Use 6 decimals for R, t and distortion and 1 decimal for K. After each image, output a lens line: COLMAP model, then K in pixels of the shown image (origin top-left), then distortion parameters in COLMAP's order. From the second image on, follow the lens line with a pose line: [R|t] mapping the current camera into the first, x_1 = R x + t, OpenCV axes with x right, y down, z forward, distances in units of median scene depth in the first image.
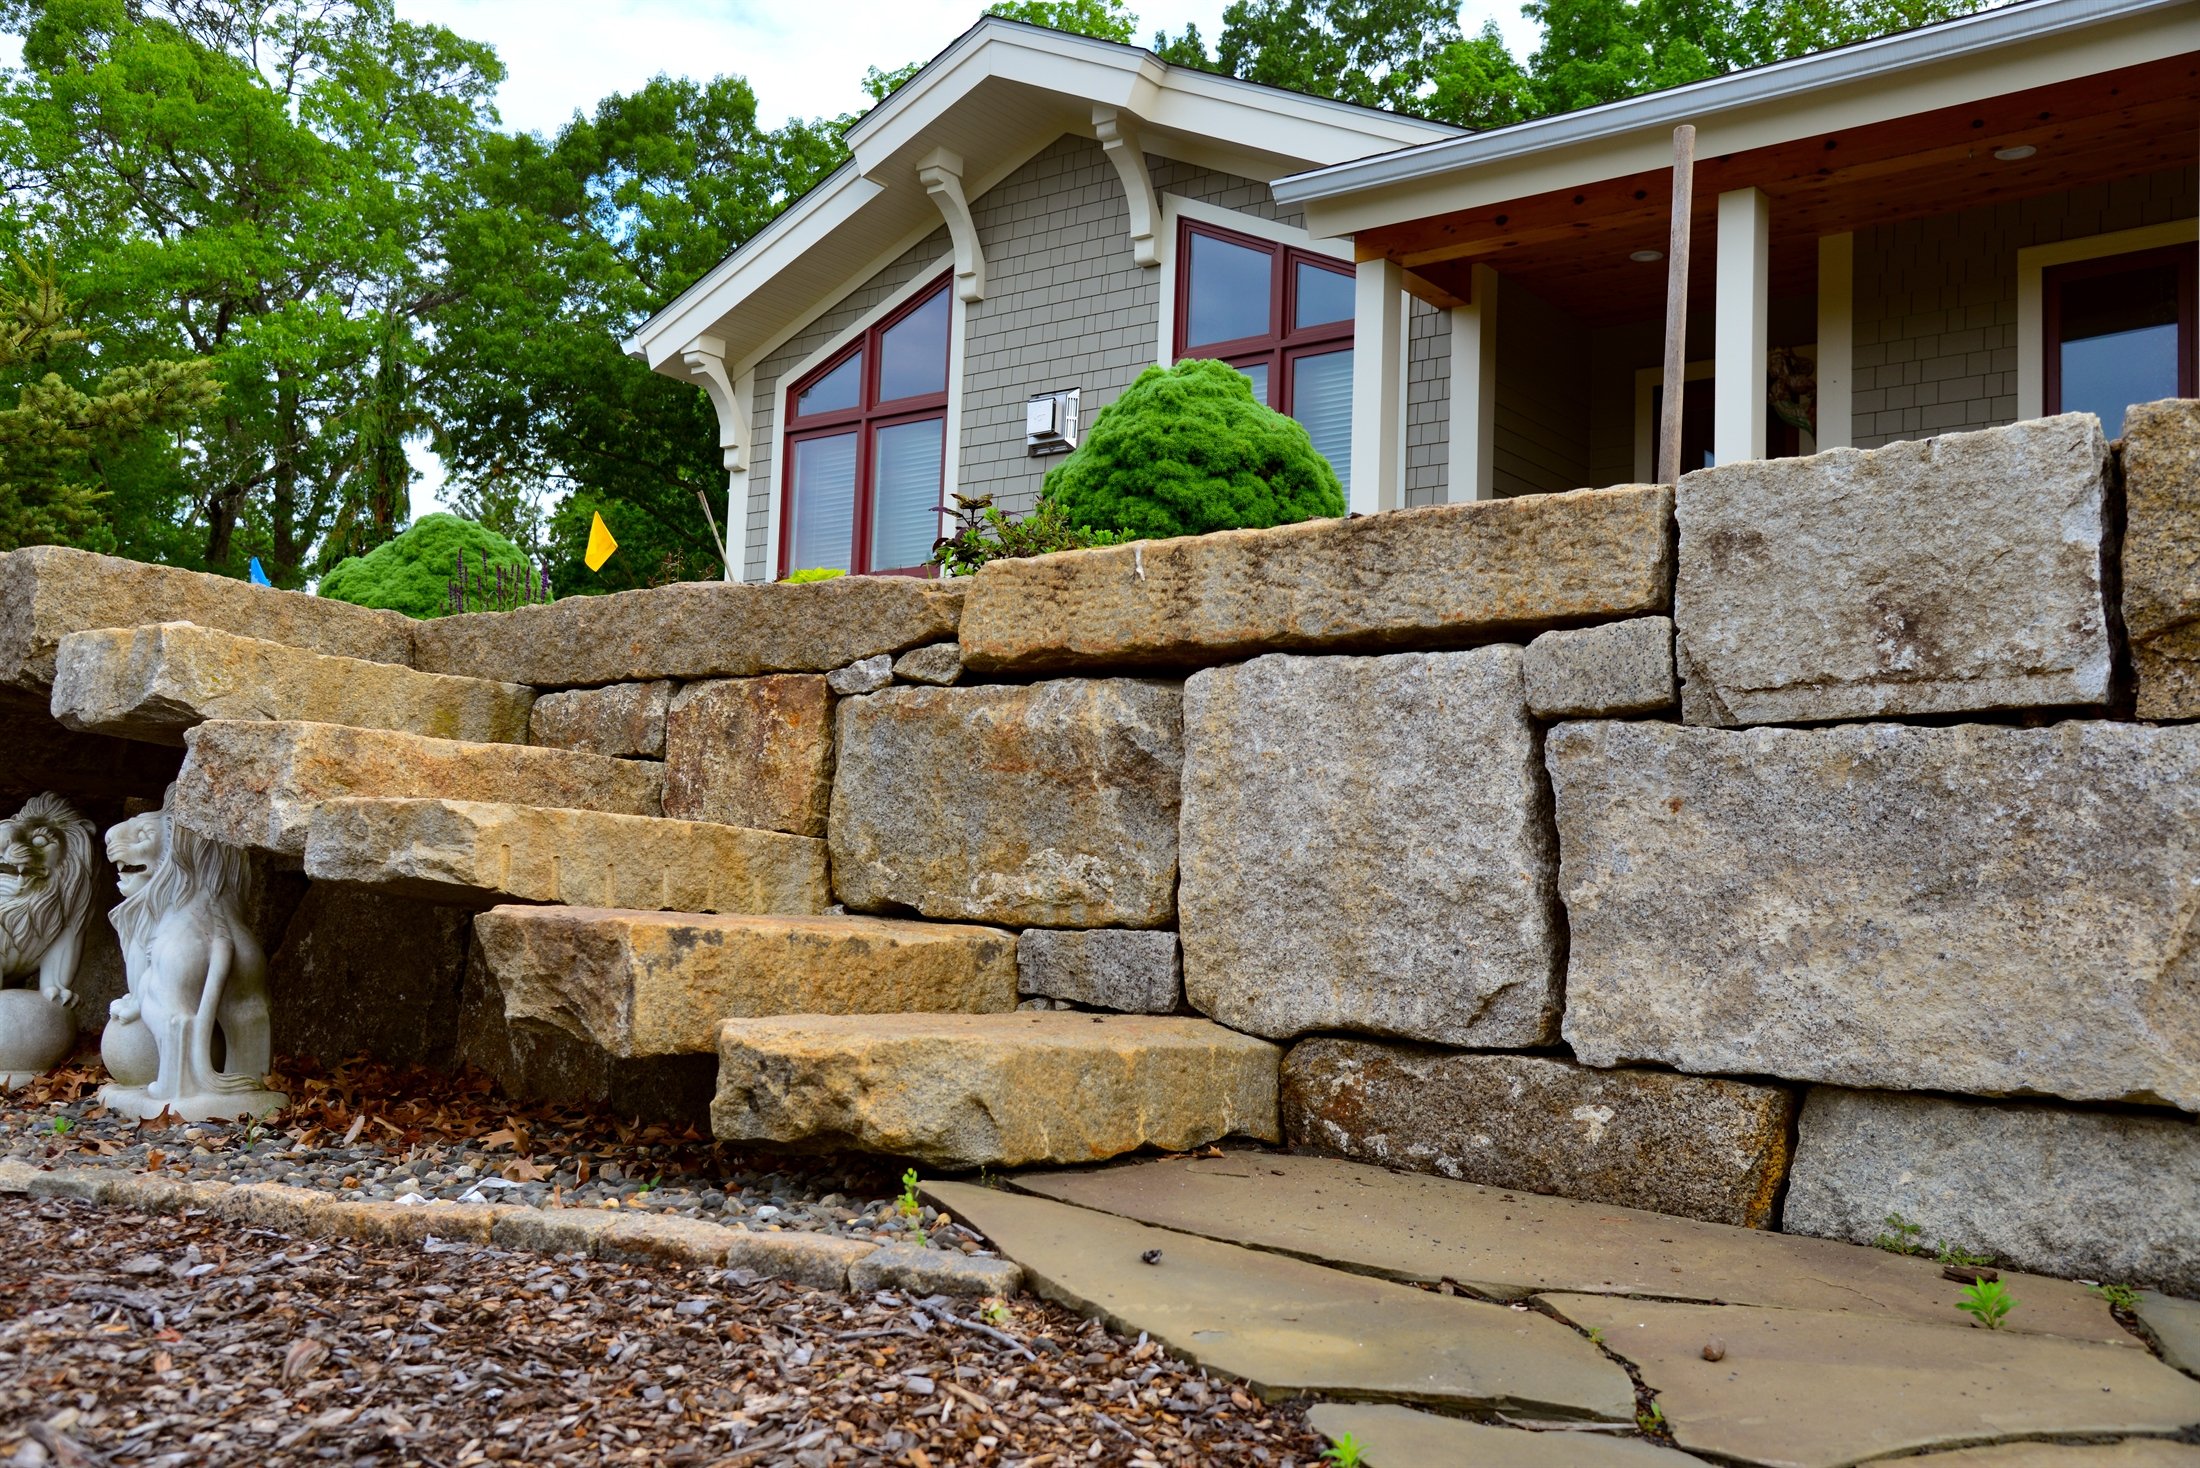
lens RADIAL K [[2185.9, 0, 1100.0], [0, 2185.9, 734.0], [0, 0, 1]] dist [0.012692, 0.221243]
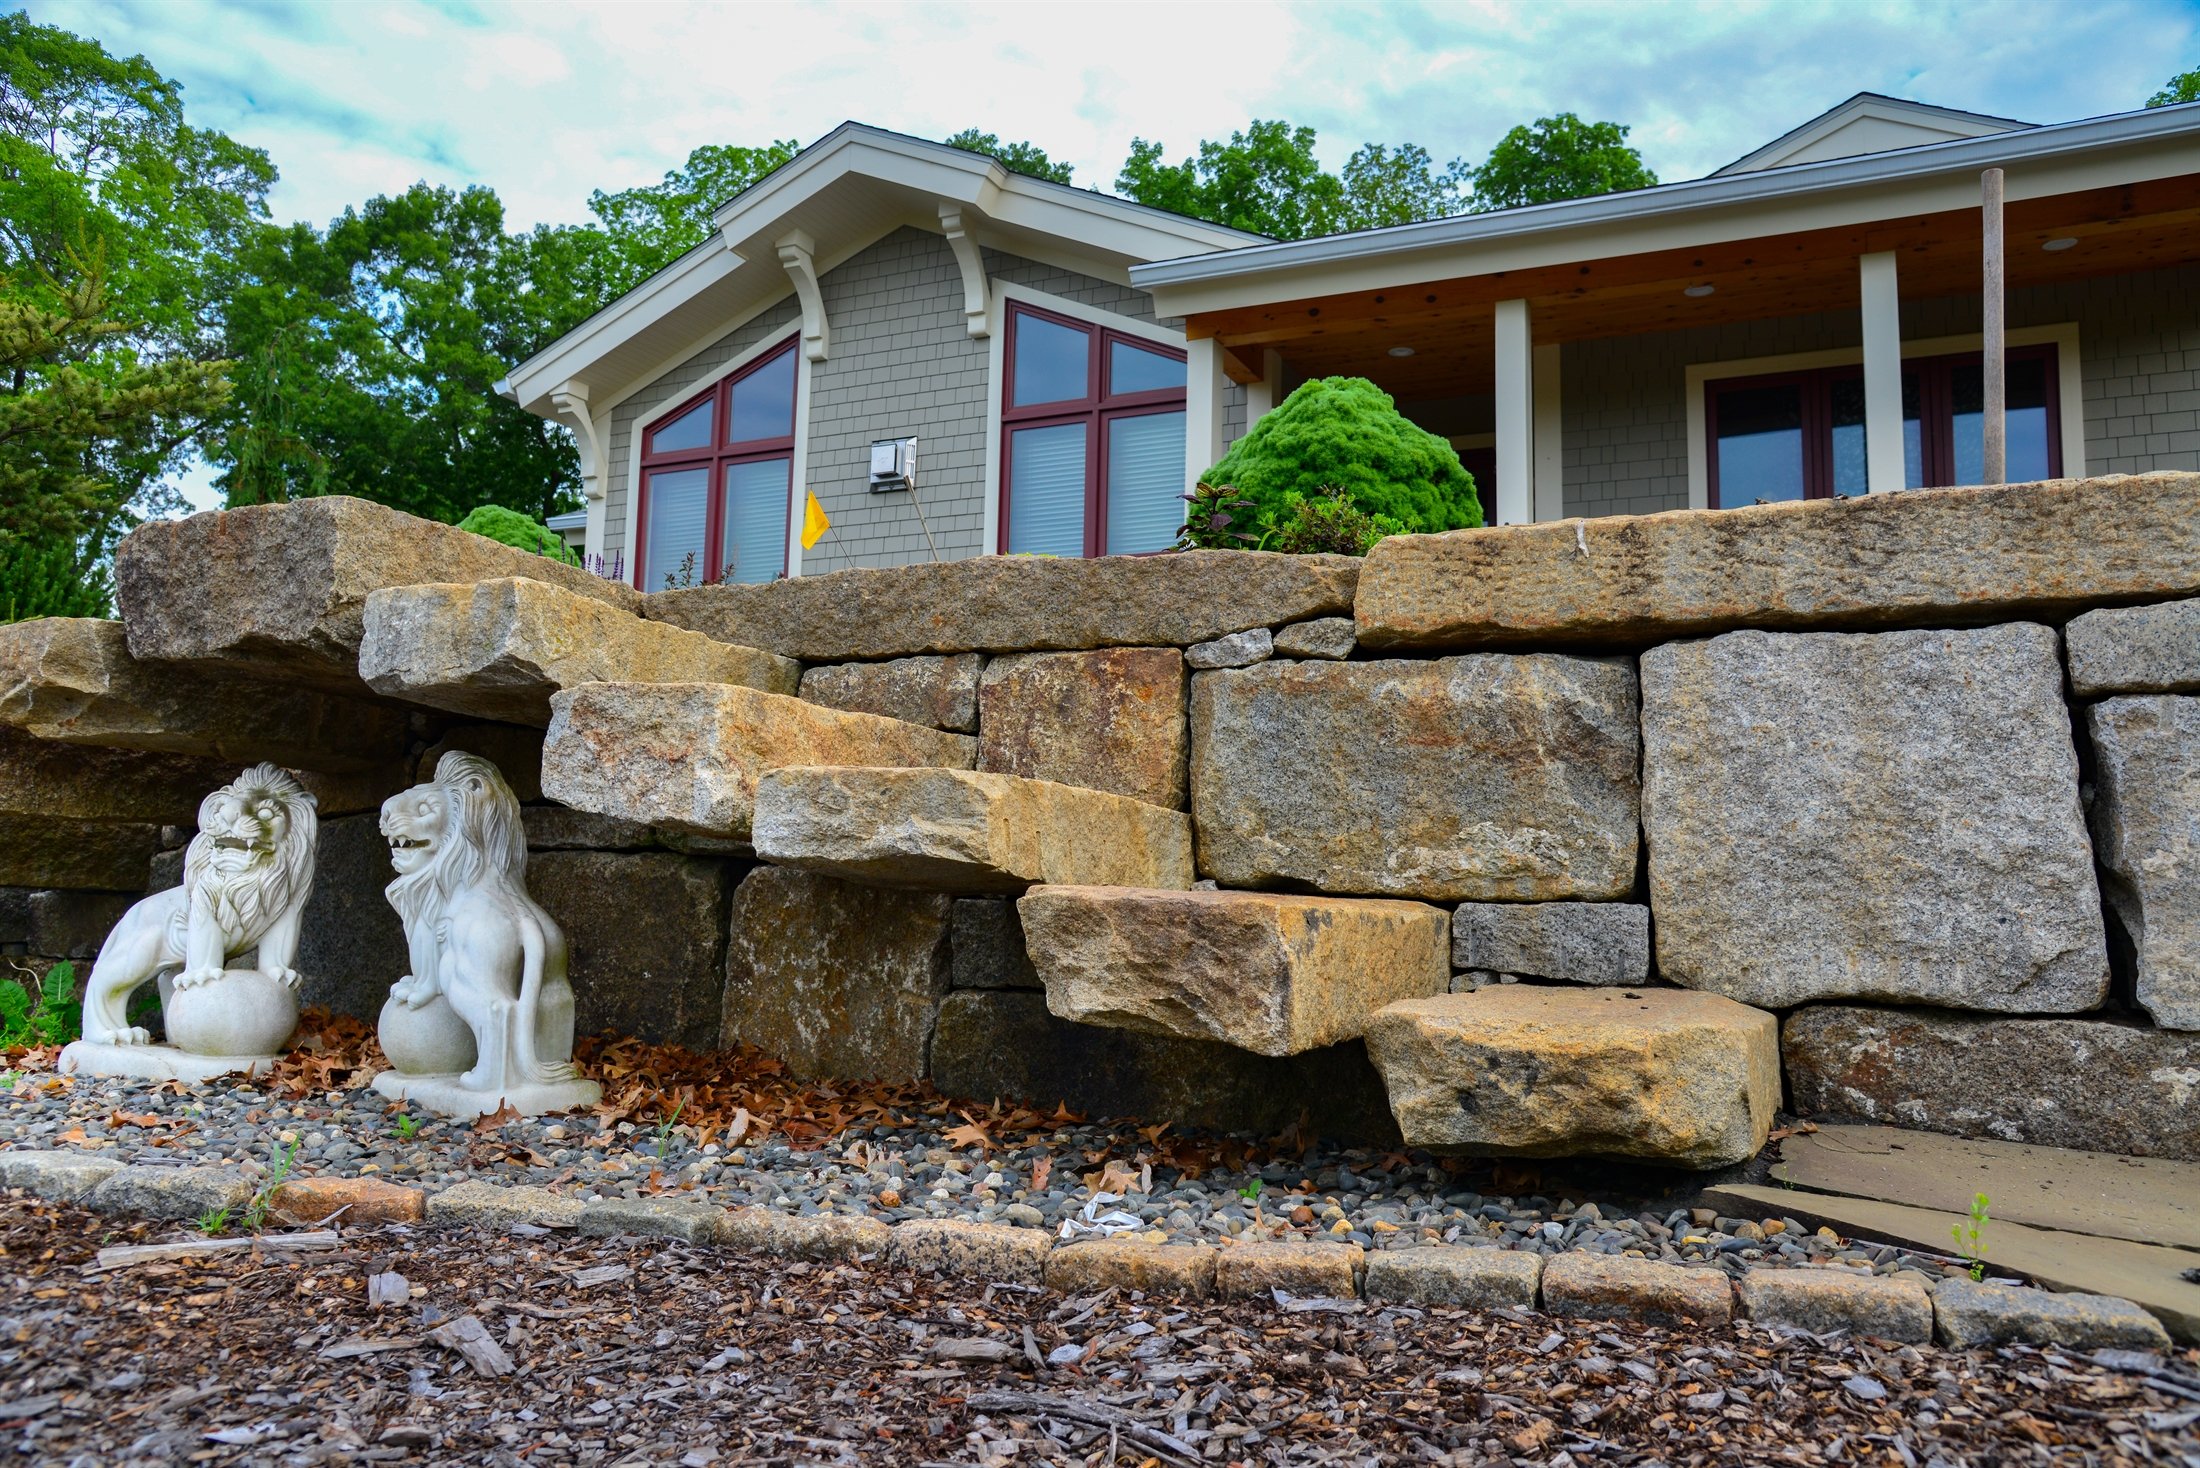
lens RADIAL K [[1694.7, 0, 1109.7], [0, 1694.7, 732.4], [0, 0, 1]] dist [-0.077822, 0.088980]
pose [[0.975187, 0.010056, 0.221154, -0.338283], [-0.009358, 0.999947, -0.004205, 0.015080], [-0.221184, 0.002032, 0.975230, 0.265398]]
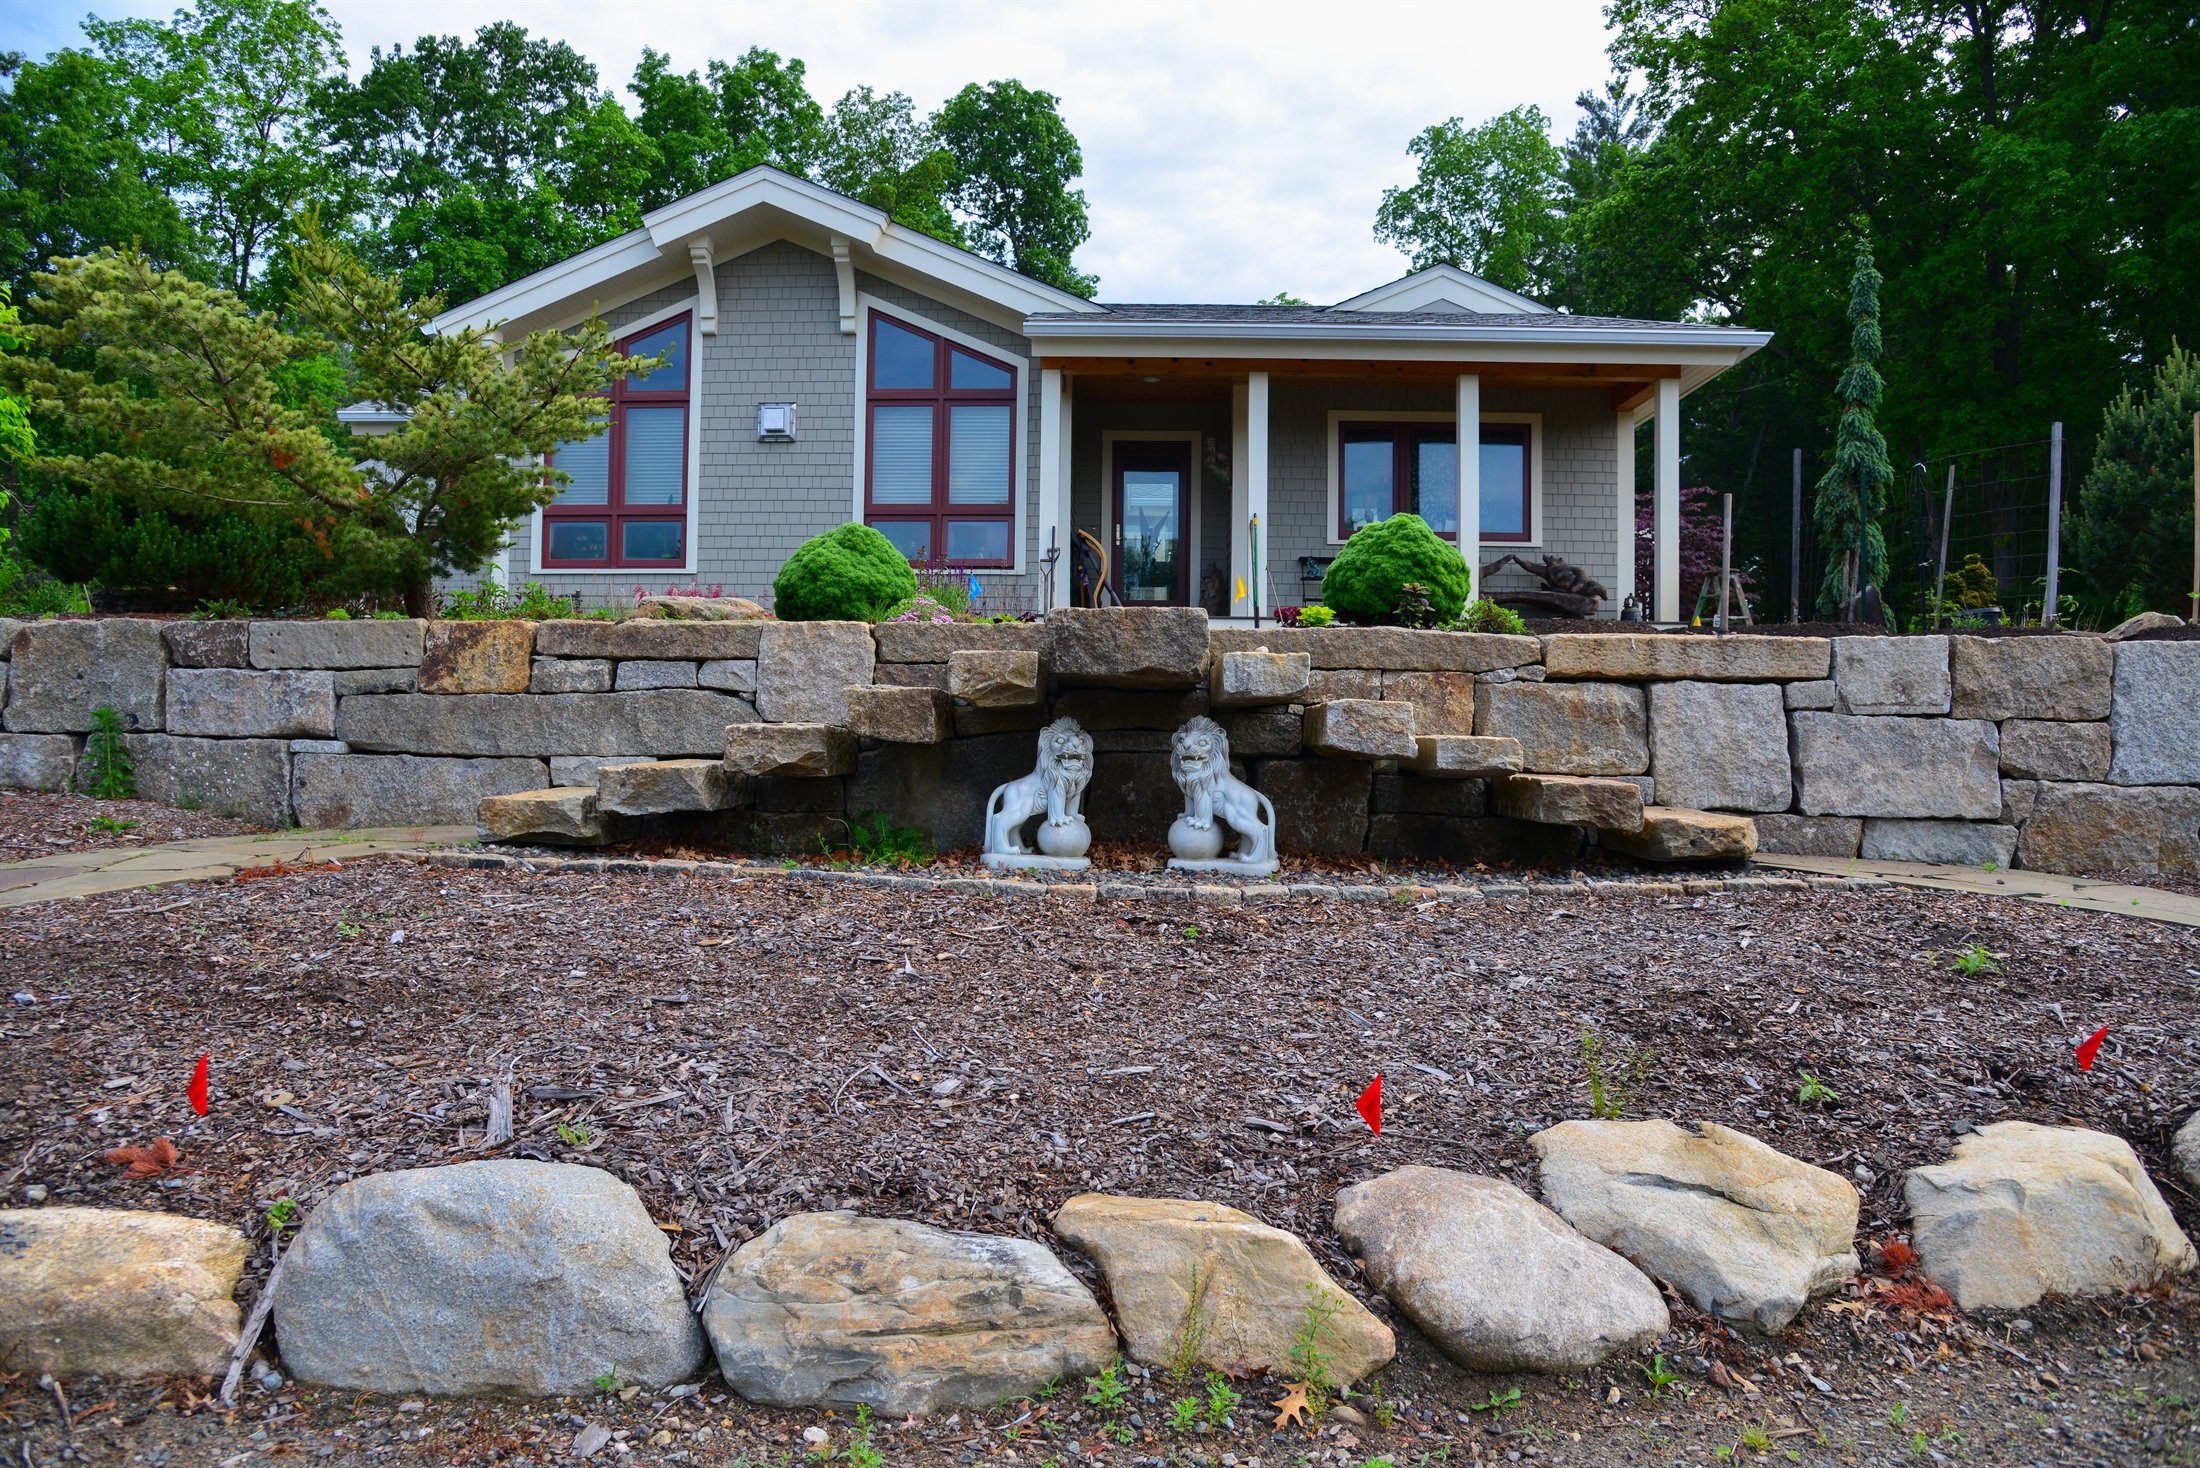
lens RADIAL K [[1503.1, 0, 1100.0], [0, 1503.1, 734.0], [0, 0, 1]] dist [-0.100846, 0.000270]
pose [[0.807382, -0.022711, 0.589592, -1.499528], [-0.044729, 0.994028, 0.099541, -0.111188], [-0.588331, -0.106740, 0.801544, -0.103737]]
